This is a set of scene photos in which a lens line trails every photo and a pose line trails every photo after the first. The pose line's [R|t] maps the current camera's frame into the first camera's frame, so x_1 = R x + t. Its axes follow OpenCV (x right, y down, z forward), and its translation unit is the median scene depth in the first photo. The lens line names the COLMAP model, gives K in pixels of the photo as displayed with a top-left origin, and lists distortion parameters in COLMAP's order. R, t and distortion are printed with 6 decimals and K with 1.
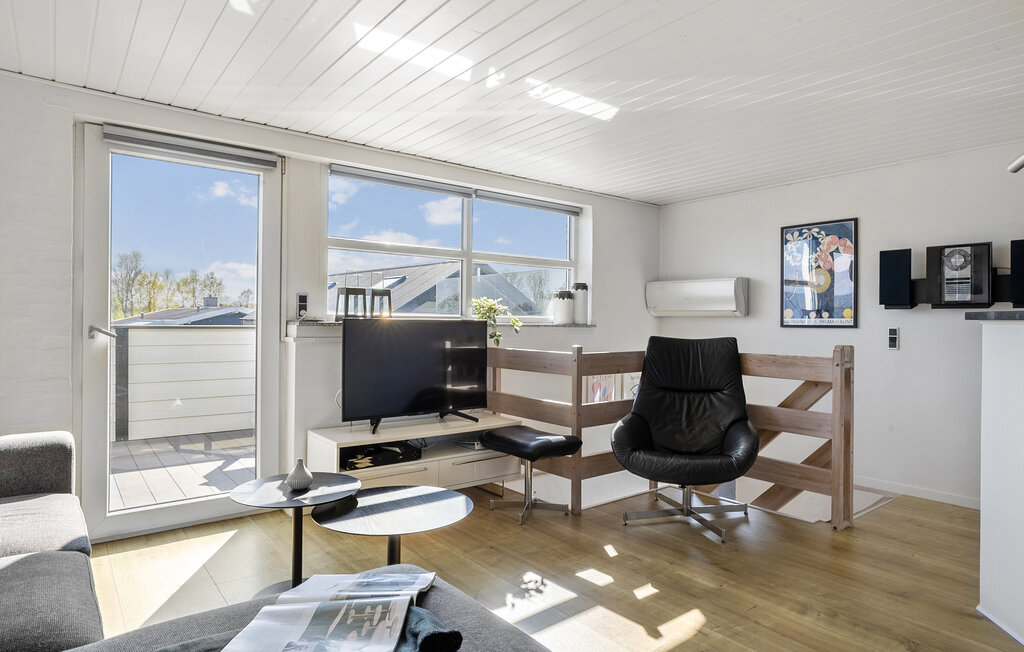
lens RADIAL K [[627.0, 0, 512.0], [0, 627.0, 326.0], [0, 0, 1]] dist [-0.005152, -0.000918]
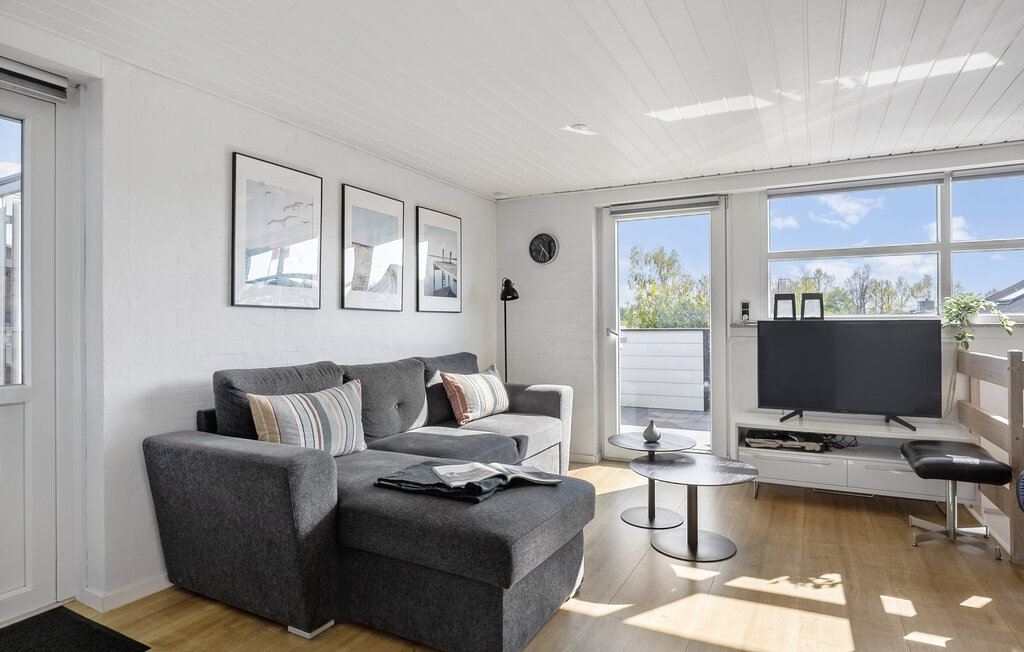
lens RADIAL K [[588.6, 0, 512.0], [0, 588.6, 326.0], [0, 0, 1]] dist [0.001325, 0.001075]
pose [[0.379784, -0.010131, -0.925020, 0.563966], [0.001629, 0.999946, -0.010282, 0.008155], [0.925074, 0.002398, 0.379780, 0.138219]]
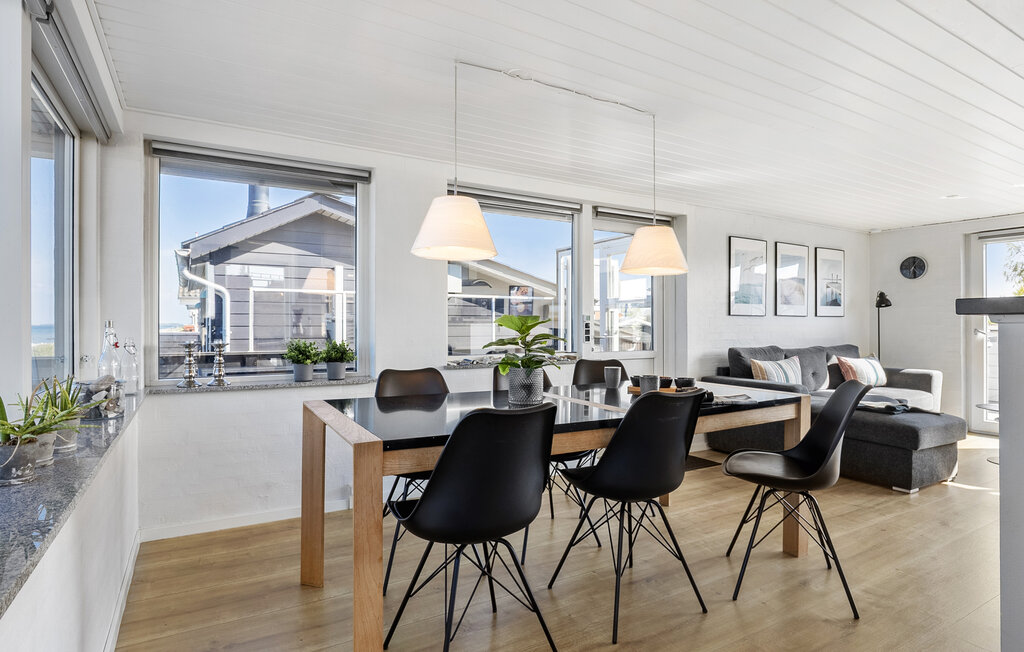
lens RADIAL K [[533.1, 0, 512.0], [0, 533.1, 326.0], [0, 0, 1]] dist [-0.020131, -0.000116]
pose [[-0.168075, -0.008009, -0.985742, 1.101006], [-0.007926, 0.999946, -0.006772, 0.013772], [0.985742, 0.006675, -0.168129, -0.200374]]
